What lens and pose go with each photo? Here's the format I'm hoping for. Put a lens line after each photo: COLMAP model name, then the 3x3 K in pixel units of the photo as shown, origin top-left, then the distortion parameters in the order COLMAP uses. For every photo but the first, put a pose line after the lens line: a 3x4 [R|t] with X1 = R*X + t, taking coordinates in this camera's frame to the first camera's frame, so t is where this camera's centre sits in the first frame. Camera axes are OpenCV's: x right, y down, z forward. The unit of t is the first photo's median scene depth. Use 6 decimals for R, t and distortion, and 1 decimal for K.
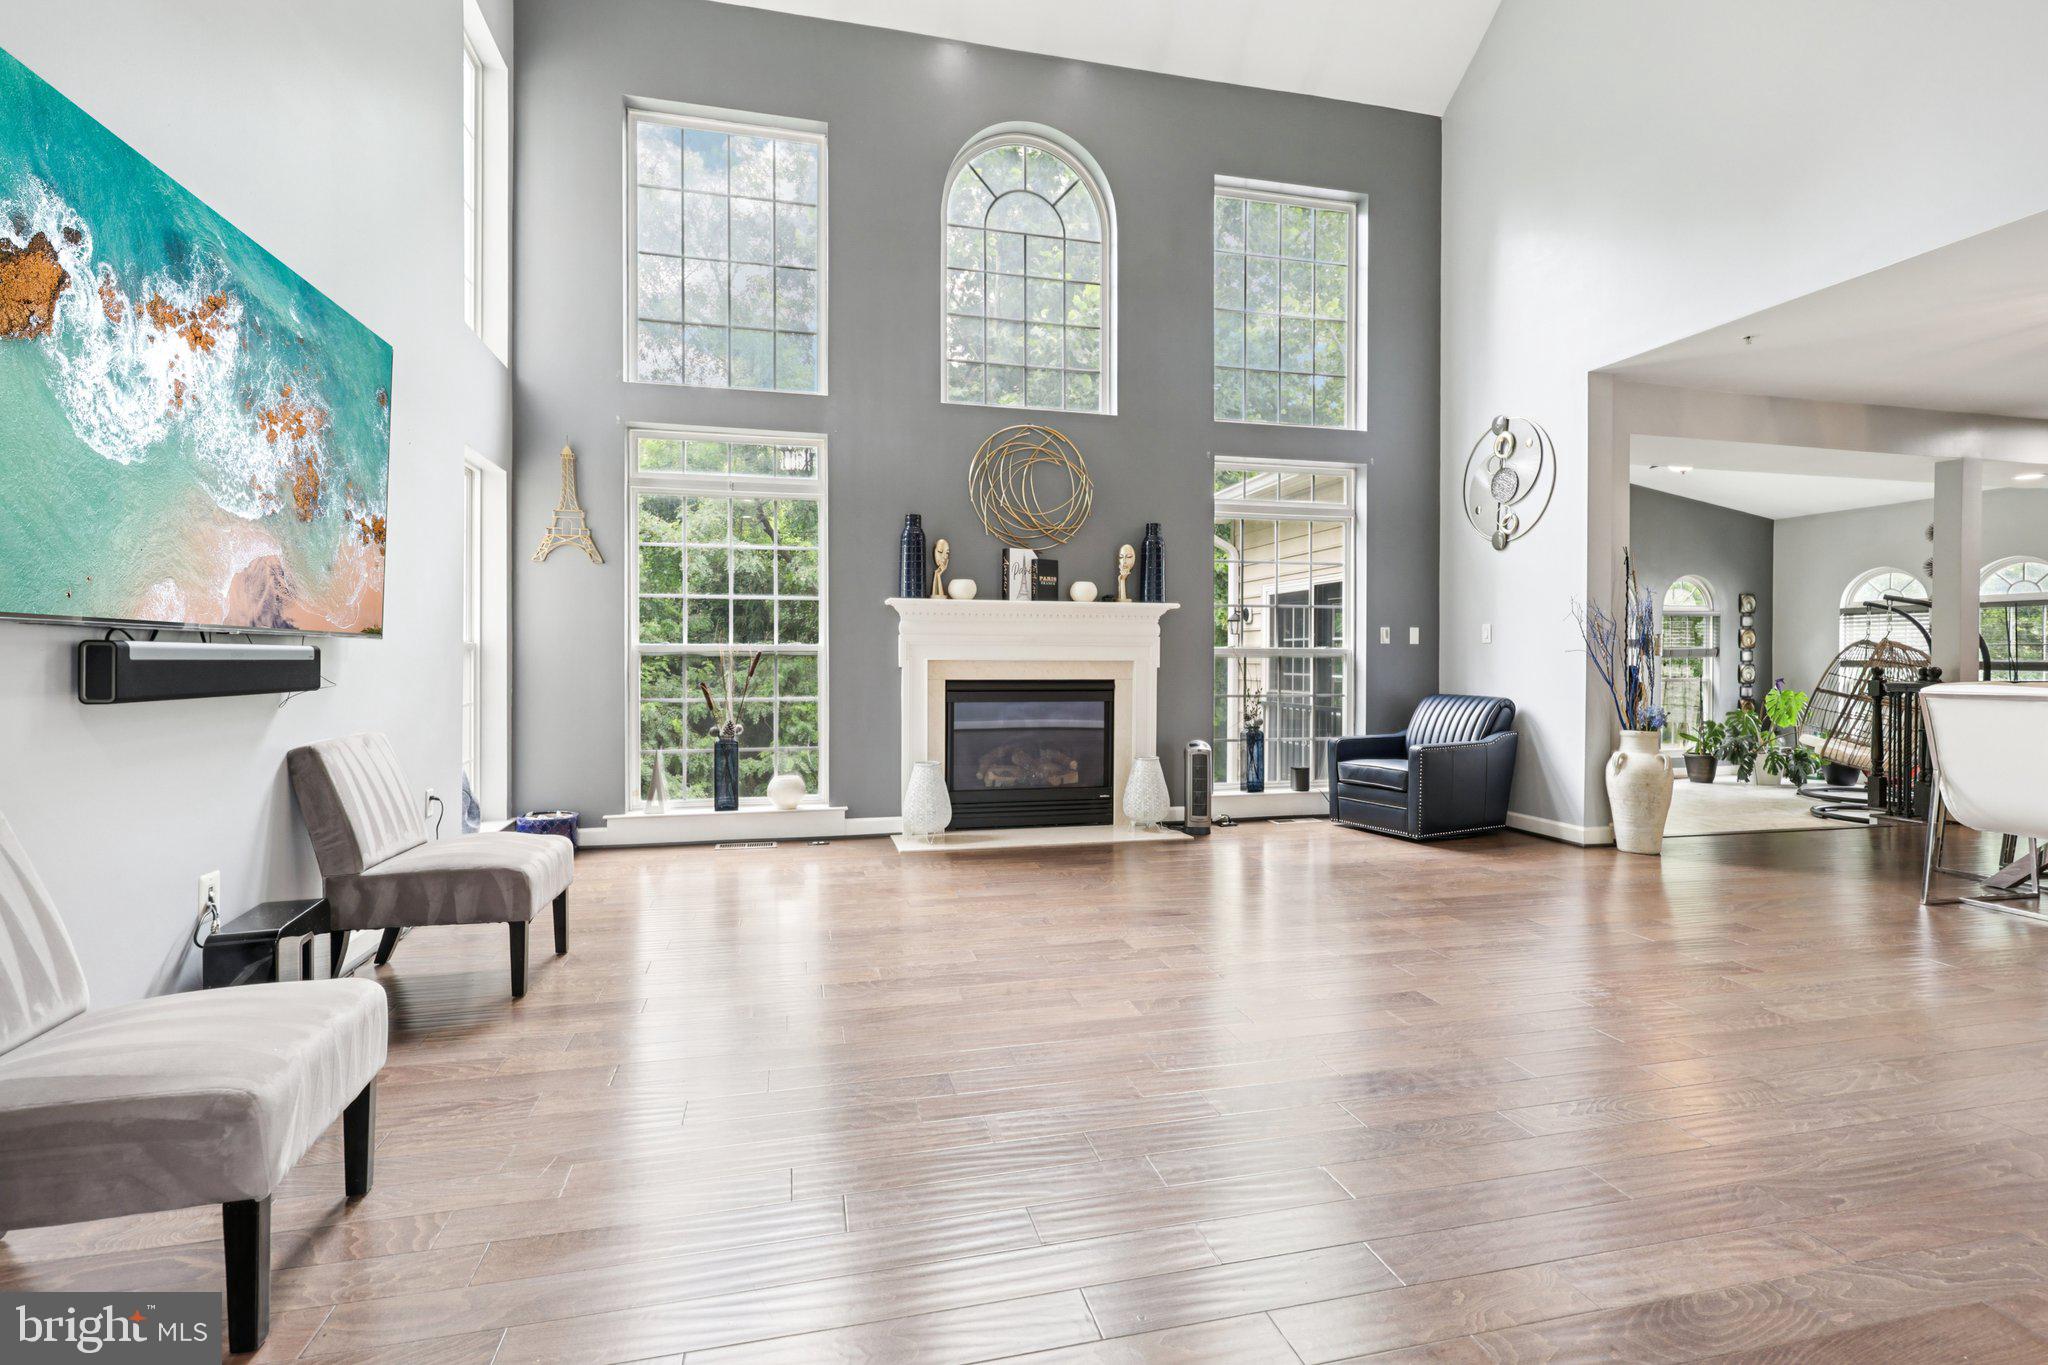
lens RADIAL K [[917.2, 0, 1003.9], [0, 917.2, 659.5], [0, 0, 1]] dist [0.001085, -0.000797]
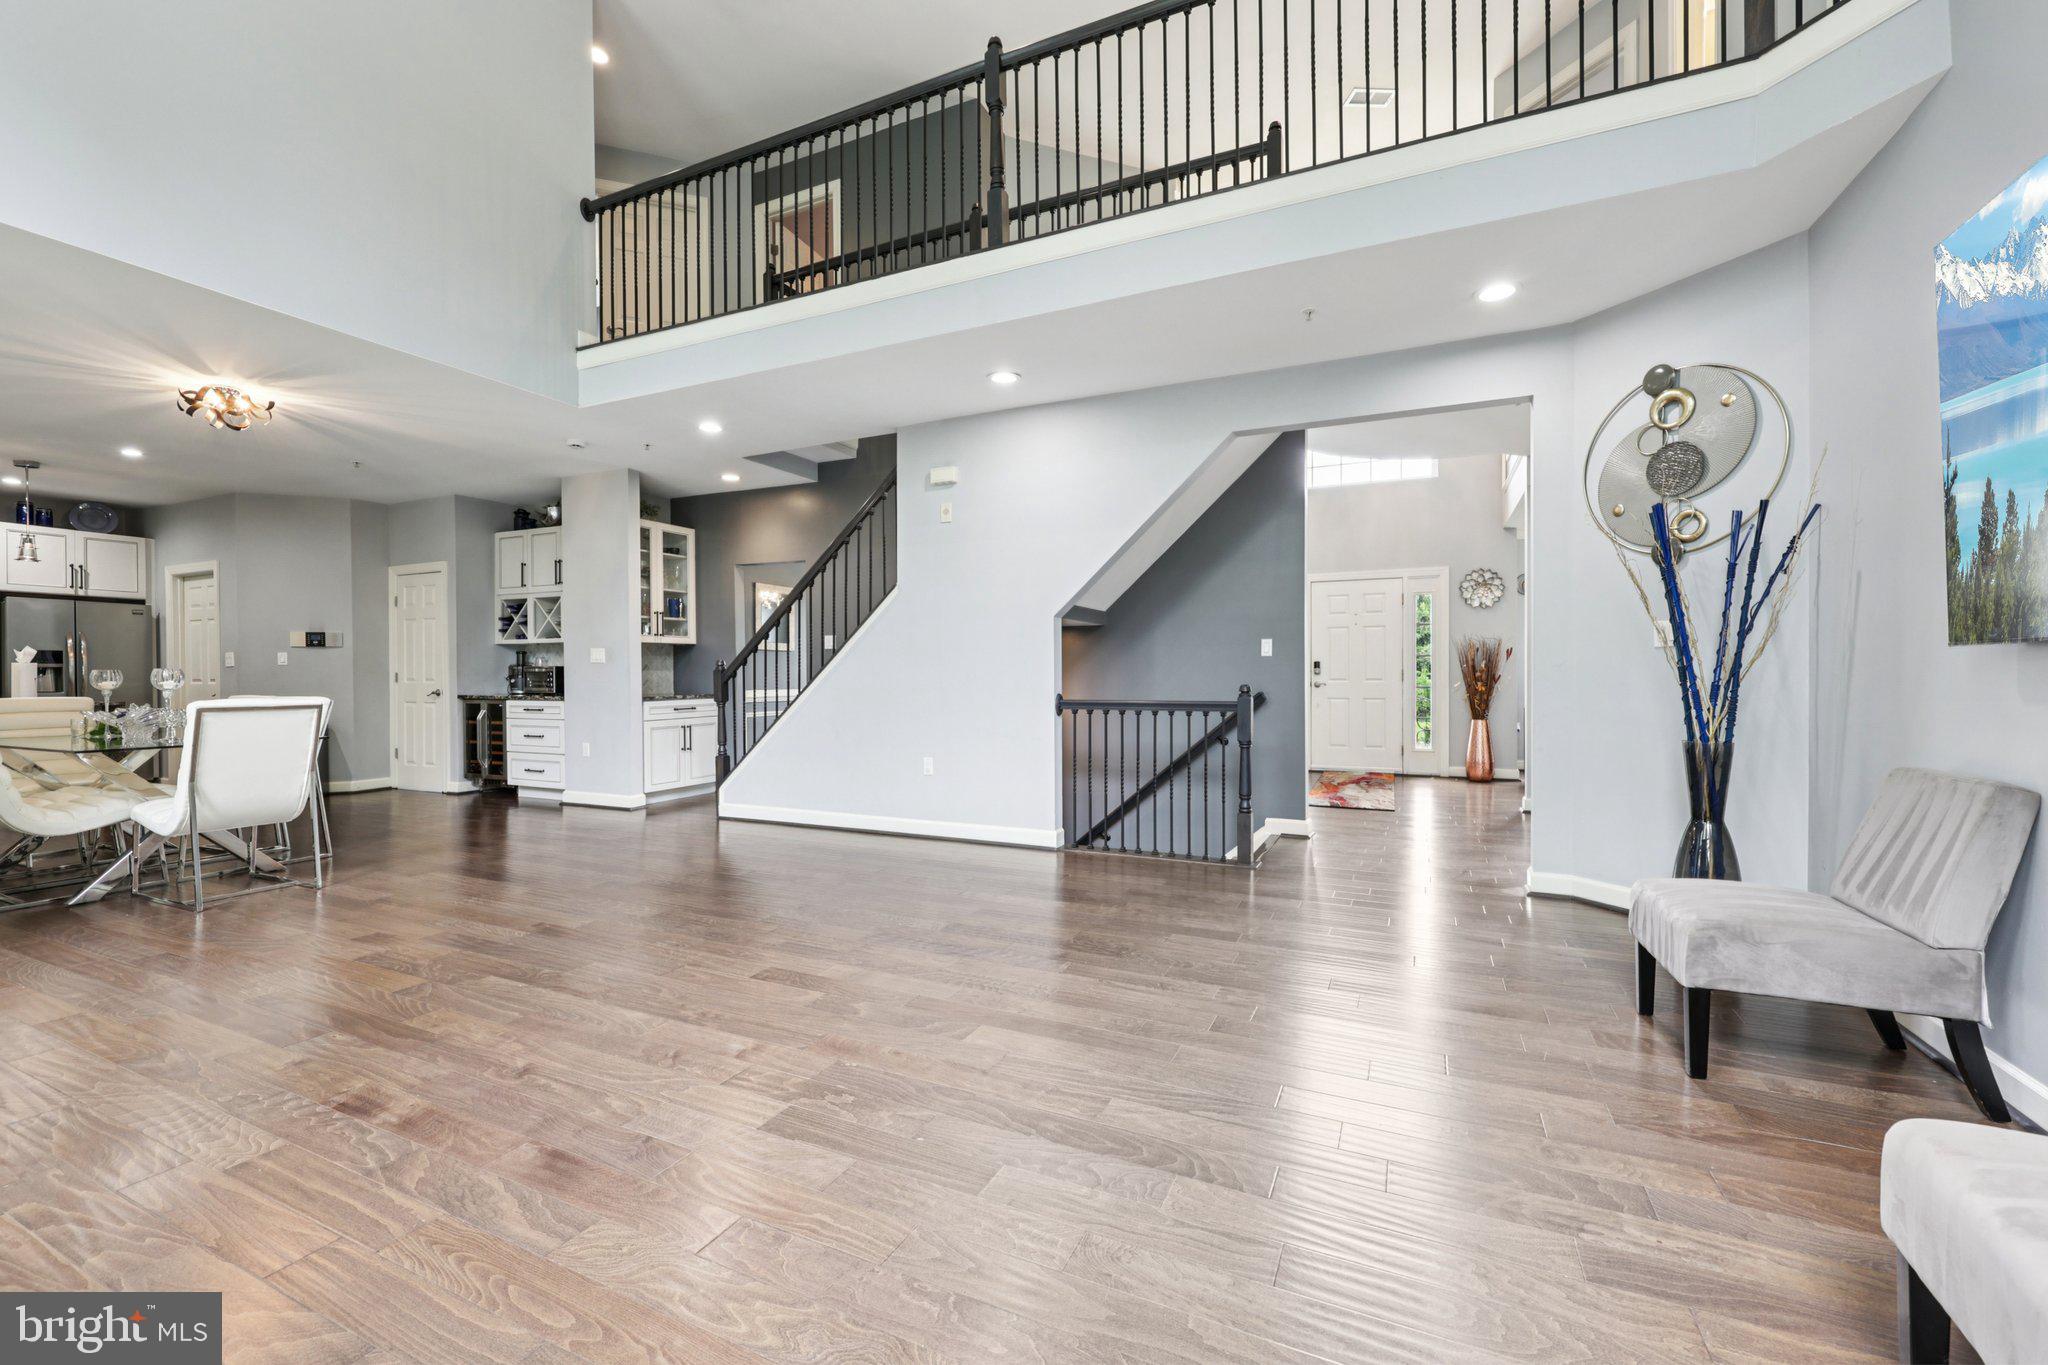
lens RADIAL K [[837.2, 0, 1021.3], [0, 837.2, 680.8], [0, 0, 1]] dist [0.006138, -0.000033]
pose [[-0.787244, -0.001128, 0.616640, -0.203470], [0.001593, 0.999991, 0.003863, 0.000260], [-0.616639, 0.004024, -0.787236, 0.757466]]
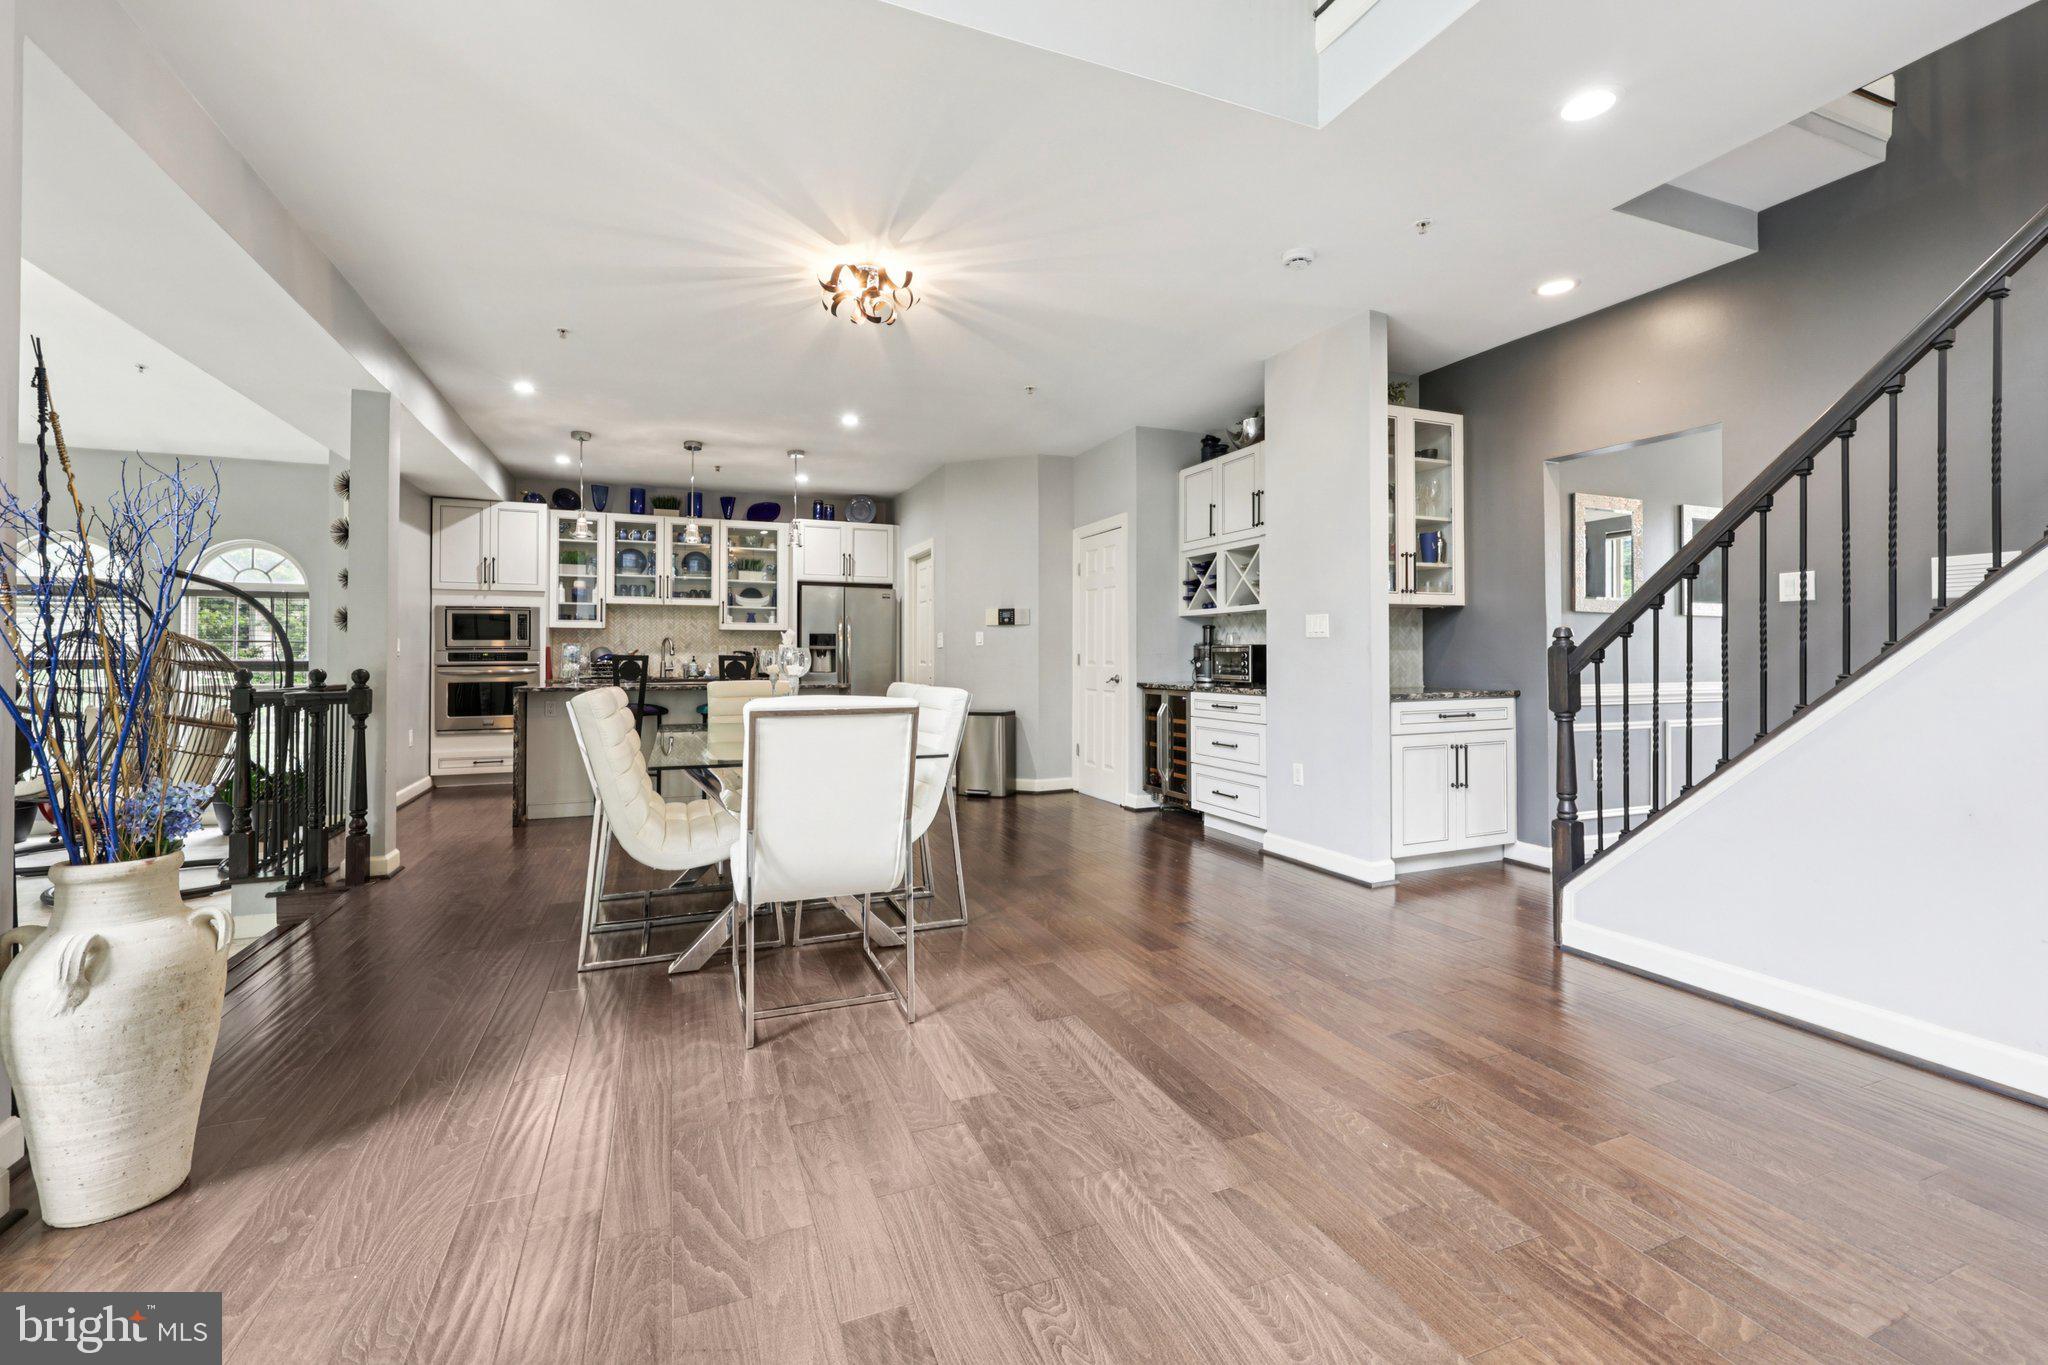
lens RADIAL K [[872.7, 0, 1026.9], [0, 872.7, 663.0], [0, 0, 1]] dist [0.007190, 0.000226]
pose [[-0.167921, -0.004226, 0.985791, 0.243925], [-0.002239, 0.999990, 0.003905, -0.001473], [-0.985798, -0.001552, -0.167928, 0.589838]]
